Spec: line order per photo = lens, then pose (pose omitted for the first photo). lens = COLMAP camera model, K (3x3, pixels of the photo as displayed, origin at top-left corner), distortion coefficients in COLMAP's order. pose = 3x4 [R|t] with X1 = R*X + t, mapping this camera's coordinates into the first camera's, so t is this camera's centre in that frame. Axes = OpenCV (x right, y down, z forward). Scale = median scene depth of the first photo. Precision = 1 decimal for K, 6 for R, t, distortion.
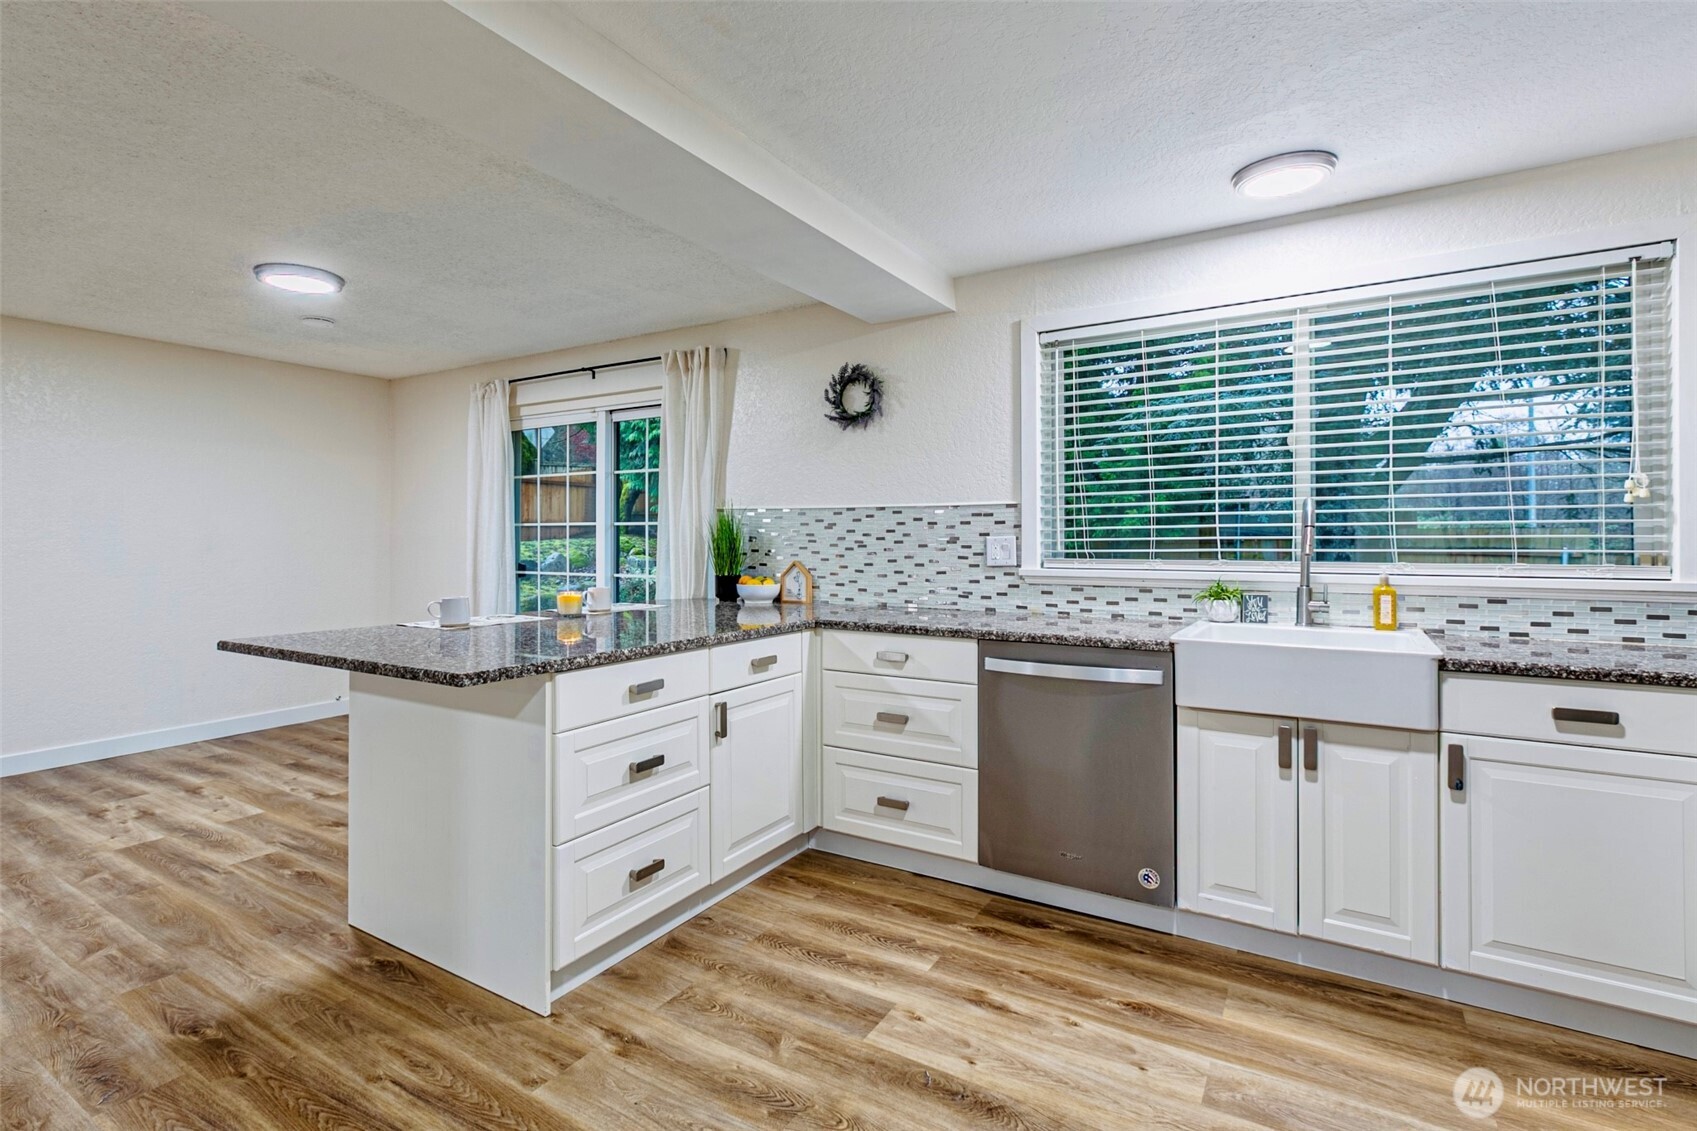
lens RADIAL K [[802.2, 0, 768.6], [0, 802.2, 538.6], [0, 0, 1]] dist [0.001956, -0.000319]
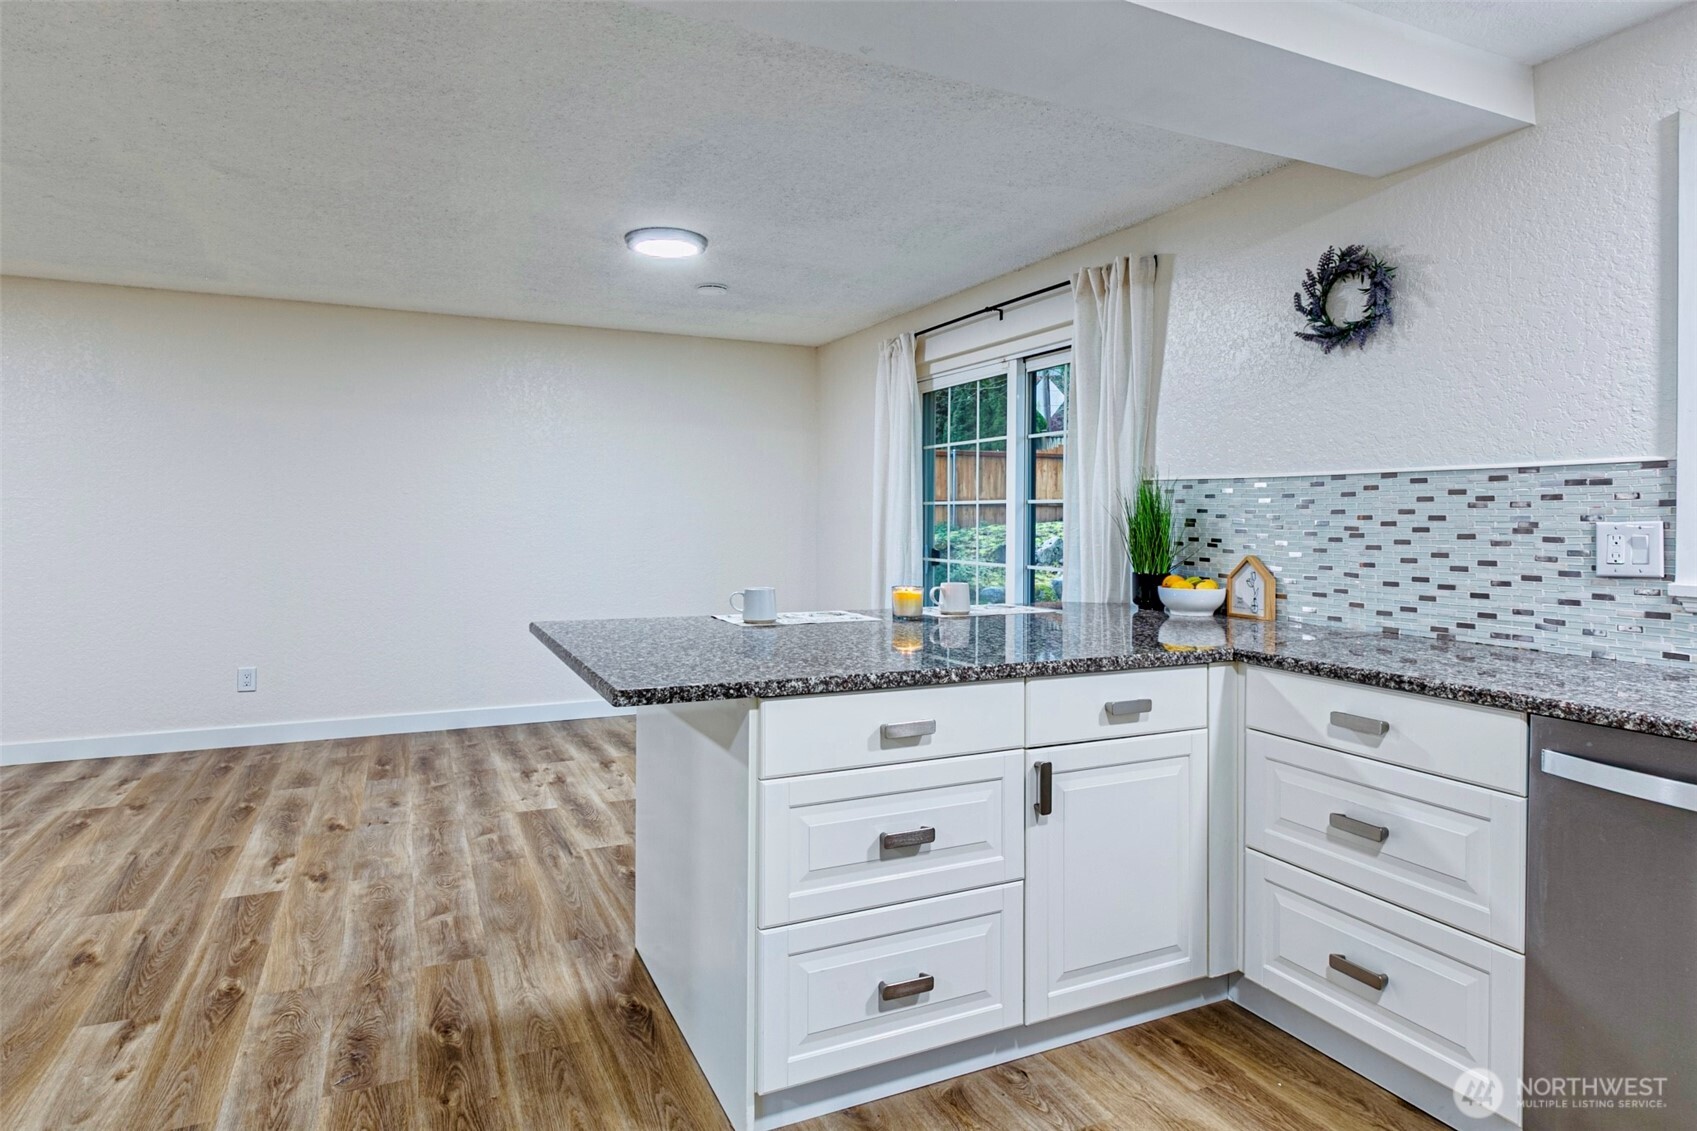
lens RADIAL K [[906.5, 0, 816.5], [0, 906.5, 522.0], [0, 0, 1]] dist [-0.001176, -0.000759]
pose [[0.854835, 0.009142, -0.518820, 0.149610], [-0.008158, 0.999958, 0.004178, -0.000798], [0.518836, 0.000661, 0.854873, 0.210816]]
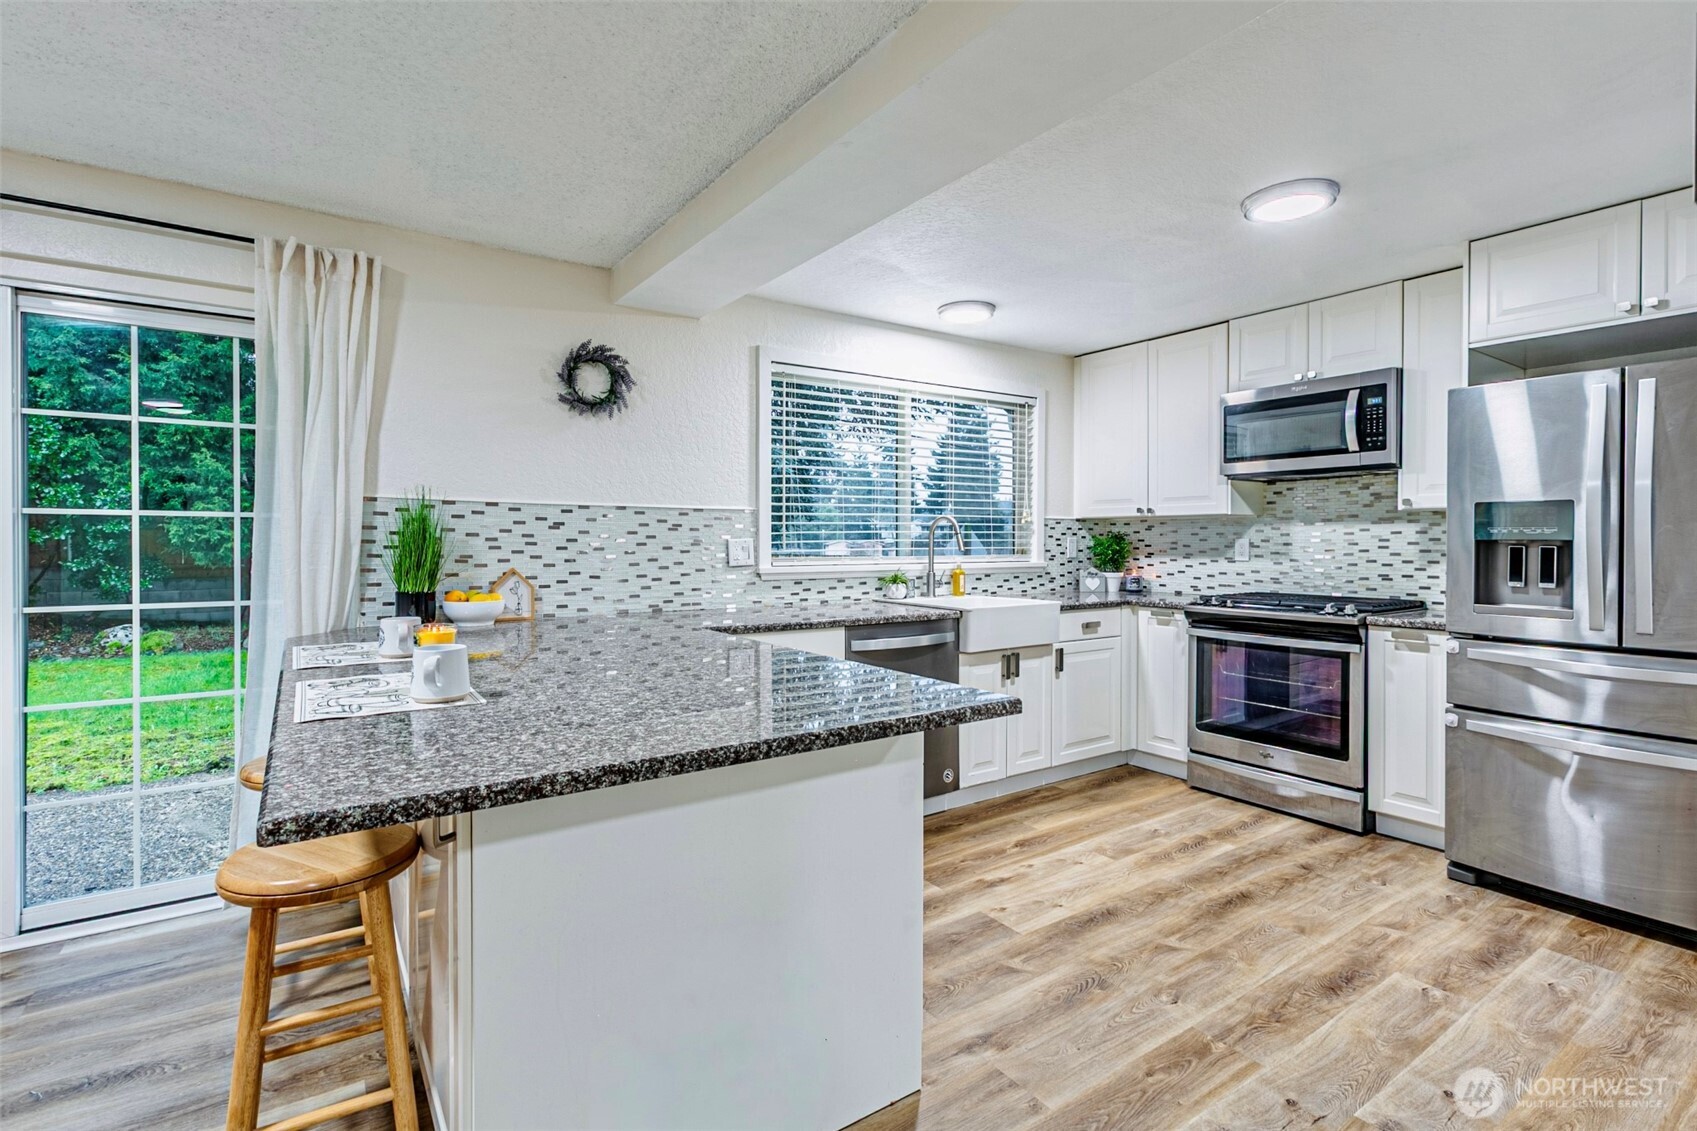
lens RADIAL K [[836.5, 0, 796.9], [0, 836.5, 549.5], [0, 0, 1]] dist [0.000053, -0.000591]
pose [[0.373615, -0.008820, 0.927542, -0.807498], [-0.002289, 0.999943, 0.010431, -0.000246], [-0.927581, -0.006021, 0.373573, 0.544458]]
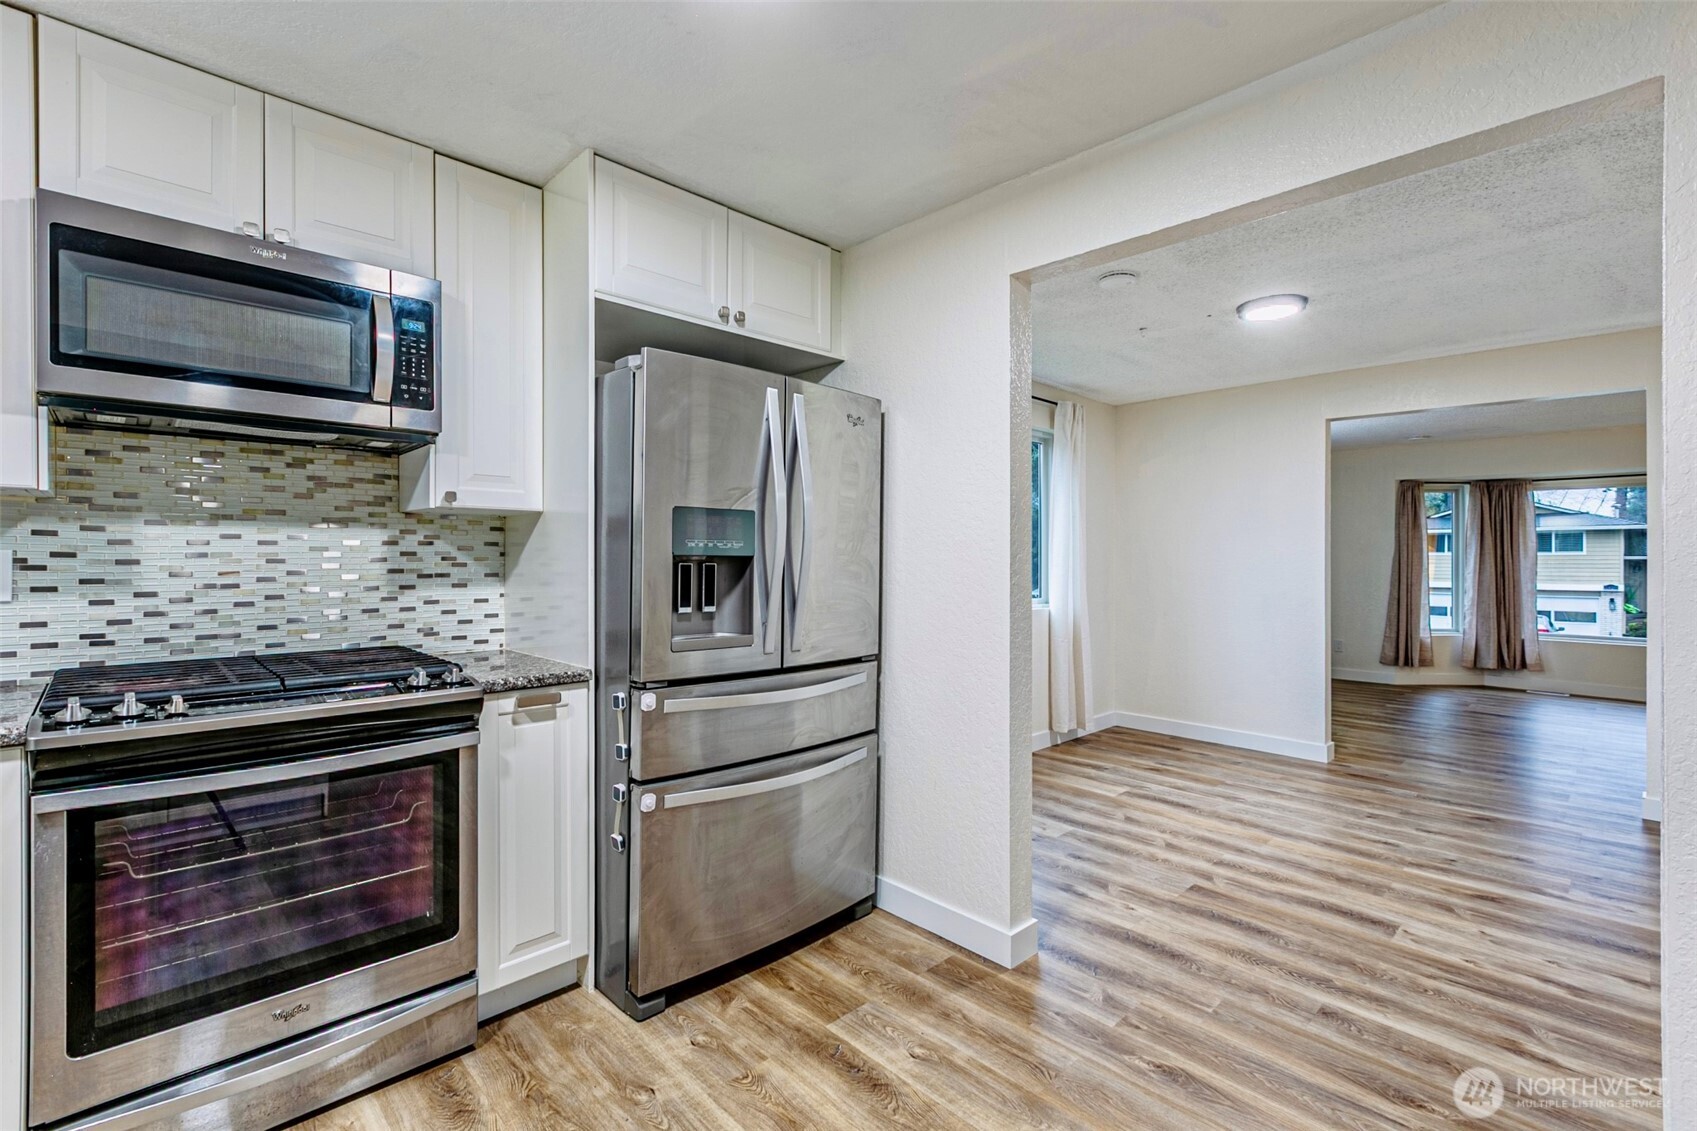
lens RADIAL K [[758.9, 0, 851.8], [0, 758.9, 562.3], [0, 0, 1]] dist [-0.000678, 0.000037]
pose [[-0.983945, -0.002786, 0.178448, 0.097135], [-0.002090, 0.999989, 0.004089, -0.000176], [-0.178458, 0.003650, -0.983941, 0.802503]]
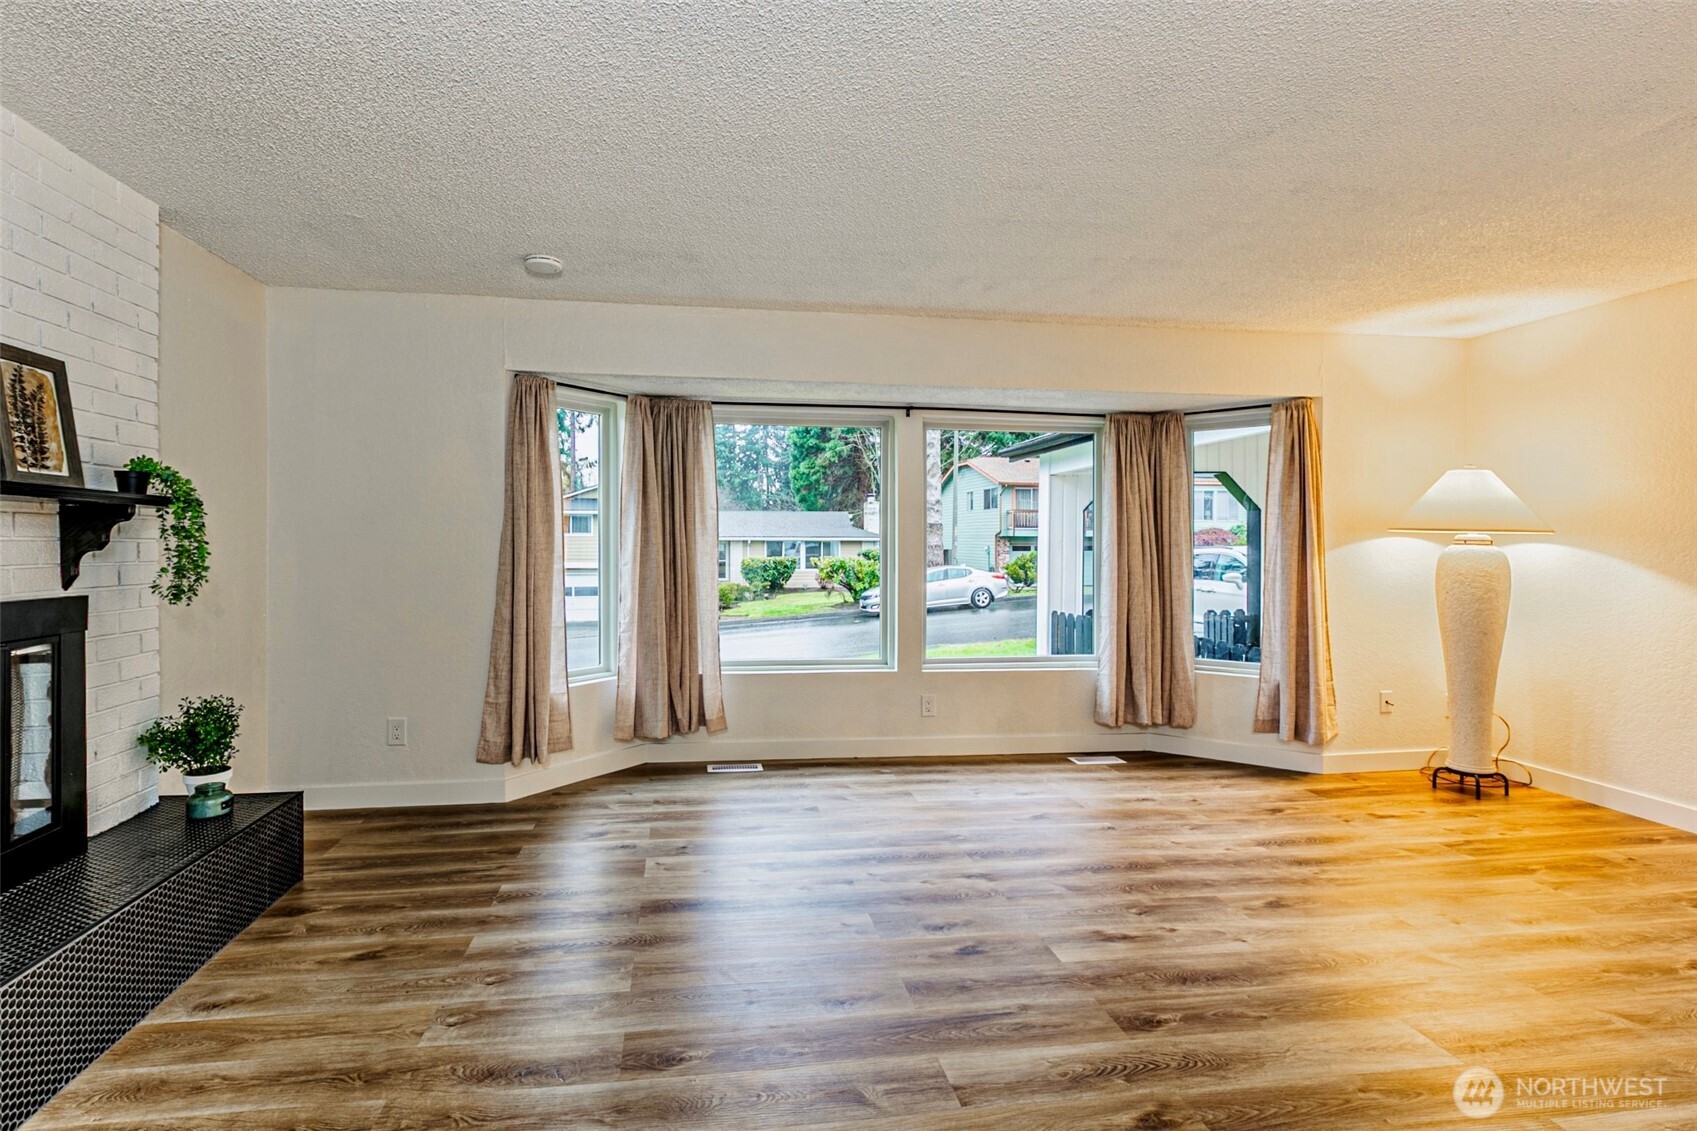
lens RADIAL K [[836.5, 0, 796.9], [0, 836.5, 549.5], [0, 0, 1]] dist [0.000053, -0.000591]
pose [[-0.734372, 0.004826, -0.678730, -0.711270], [-0.002274, 0.999952, 0.009570, 0.001679], [0.678743, 0.008571, -0.734326, -0.797790]]
